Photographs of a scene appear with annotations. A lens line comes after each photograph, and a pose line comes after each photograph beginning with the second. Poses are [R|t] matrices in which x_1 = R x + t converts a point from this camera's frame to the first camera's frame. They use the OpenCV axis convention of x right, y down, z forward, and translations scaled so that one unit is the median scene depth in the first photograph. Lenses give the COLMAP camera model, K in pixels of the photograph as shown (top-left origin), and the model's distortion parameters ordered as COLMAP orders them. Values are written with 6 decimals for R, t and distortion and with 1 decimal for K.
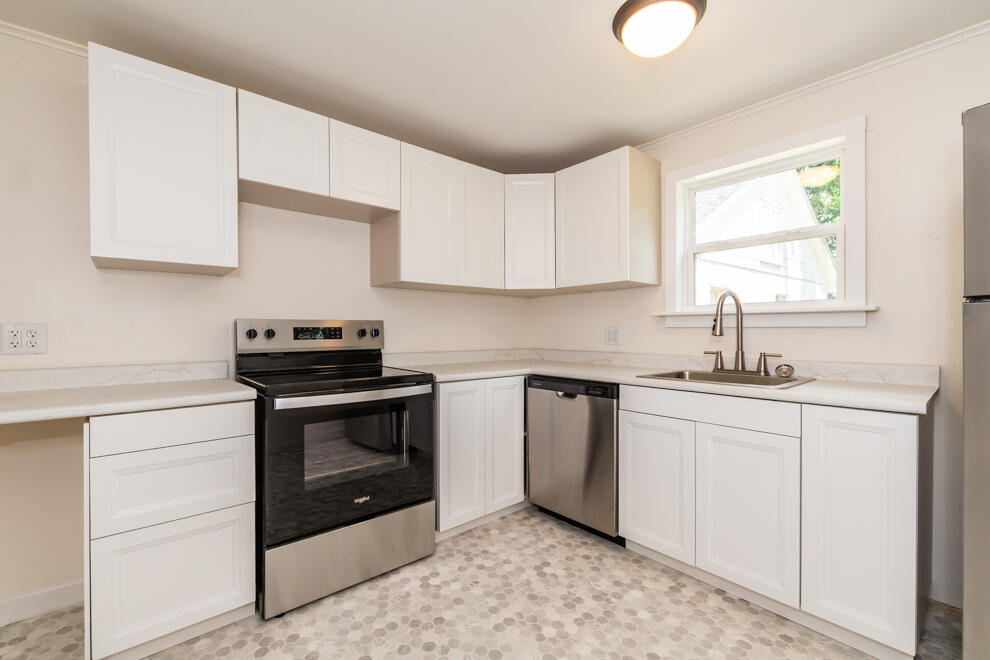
lens RADIAL K [[425.5, 0, 493.4], [0, 425.5, 330.4], [0, 0, 1]] dist [-0.002655, -0.000545]
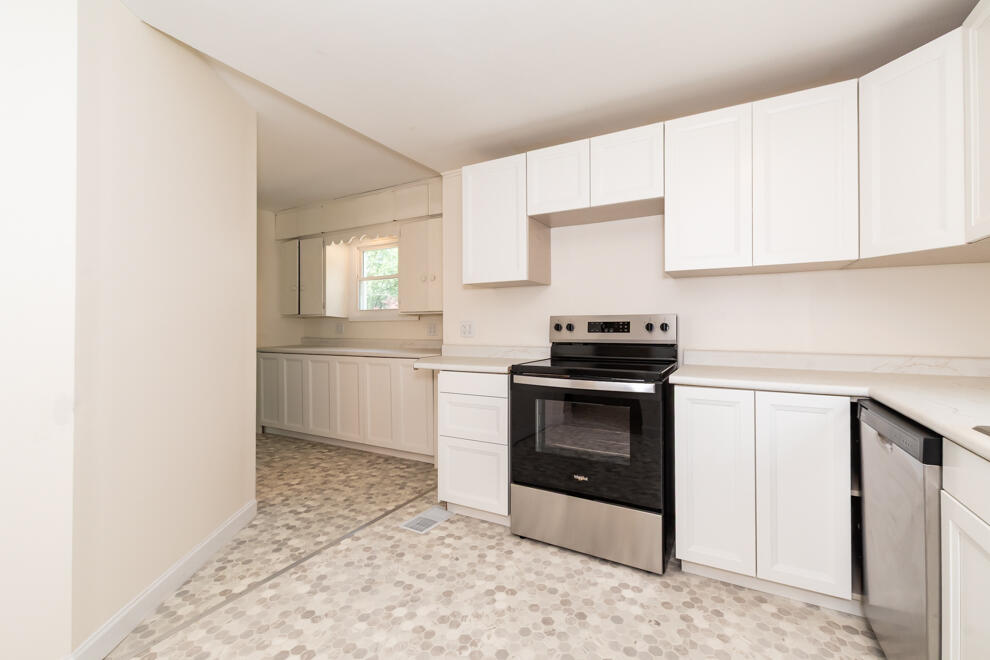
lens RADIAL K [[423.3, 0, 493.9], [0, 423.3, 322.1], [0, 0, 1]] dist [-0.000185, -0.000351]
pose [[0.335154, -0.008314, -0.942127, 0.586976], [-0.000325, 0.999960, -0.008940, 0.003642], [0.942163, 0.003302, 0.335138, 0.375046]]
